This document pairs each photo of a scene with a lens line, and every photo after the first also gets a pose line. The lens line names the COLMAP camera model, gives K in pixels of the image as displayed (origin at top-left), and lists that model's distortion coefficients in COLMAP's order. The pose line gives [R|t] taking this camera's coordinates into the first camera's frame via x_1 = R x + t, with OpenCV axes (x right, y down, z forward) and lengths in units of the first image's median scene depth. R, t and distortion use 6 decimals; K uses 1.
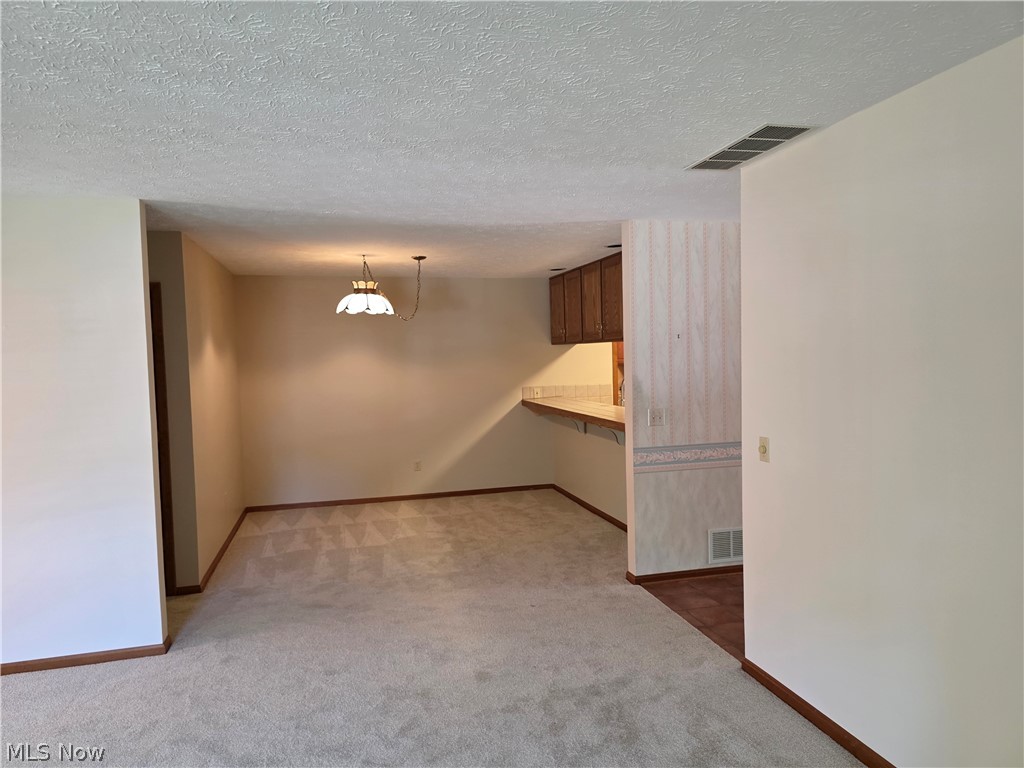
lens RADIAL K [[689.2, 0, 512.0], [0, 689.2, 384.0], [0, 0, 1]] dist [0.090661, -0.103849]
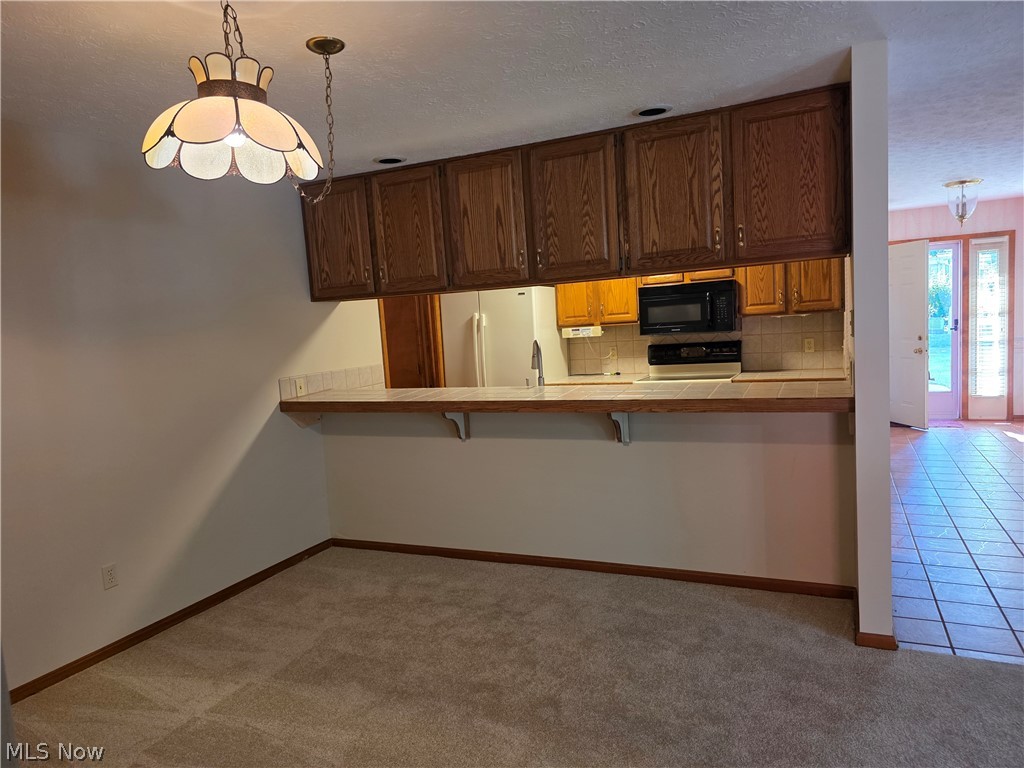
lens RADIAL K [[689.2, 0, 512.0], [0, 689.2, 384.0], [0, 0, 1]] dist [0.090661, -0.103849]
pose [[0.637889, -0.085770, 0.765337, -0.333084], [0.082061, 0.995691, 0.043190, -0.000224], [-0.765744, 0.035254, 0.642179, 0.573364]]
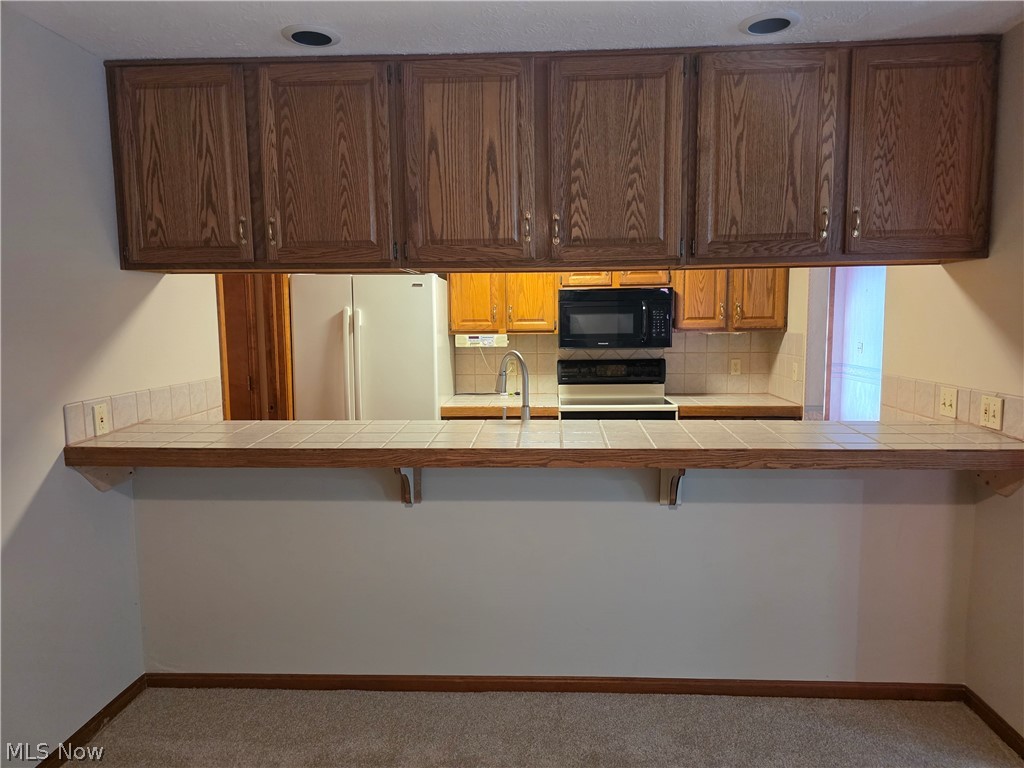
lens RADIAL K [[679.2, 0, 512.0], [0, 679.2, 384.0], [0, 0, 1]] dist [0.051734, -0.038153]
pose [[0.301064, -0.069008, 0.951104, -0.238463], [0.044015, 0.997321, 0.058428, -0.015537], [-0.952588, 0.024272, 0.303295, 0.830482]]
